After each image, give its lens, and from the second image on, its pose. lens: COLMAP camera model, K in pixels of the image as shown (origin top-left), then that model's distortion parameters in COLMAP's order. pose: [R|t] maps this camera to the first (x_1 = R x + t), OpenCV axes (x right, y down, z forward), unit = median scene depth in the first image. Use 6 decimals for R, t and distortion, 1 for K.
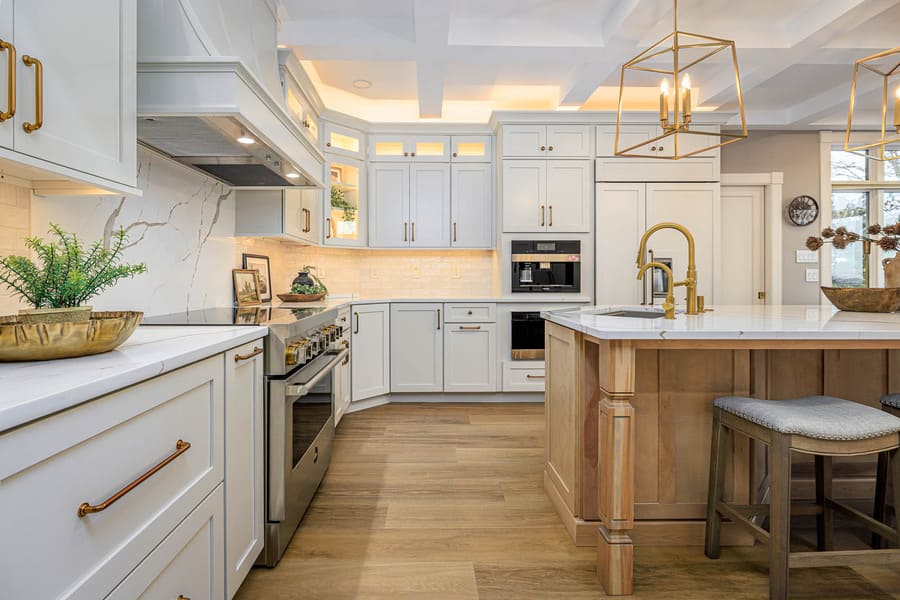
lens RADIAL K [[443.2, 0, 429.0], [0, 443.2, 277.6], [0, 0, 1]] dist [0.000125, -0.000011]
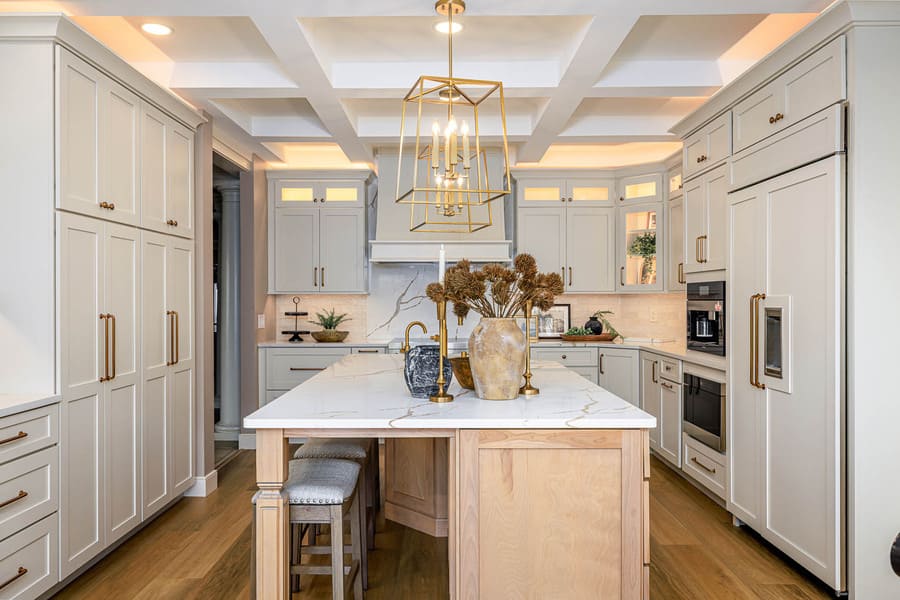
lens RADIAL K [[655.6, 0, 421.2], [0, 655.6, 303.9], [0, 0, 1]] dist [0.011771, -0.008187]
pose [[-0.024322, 0.006422, -0.999684, 1.922748], [0.000396, 0.999979, 0.006414, -0.075701], [0.999704, -0.000240, -0.024324, 0.764251]]
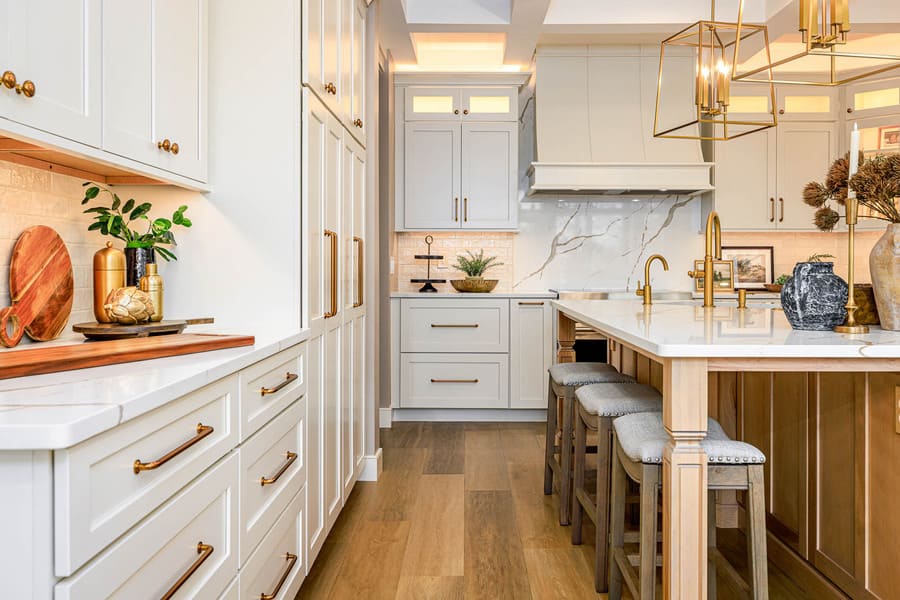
lens RADIAL K [[810.9, 0, 441.4], [0, 810.9, 267.2], [0, 0, 1]] dist [0.018026, 0.001259]
pose [[-0.016992, 0.001243, -0.999855, 1.868644], [-0.002468, 0.999996, 0.001285, -0.000979], [0.999853, 0.002490, -0.016989, 0.342089]]
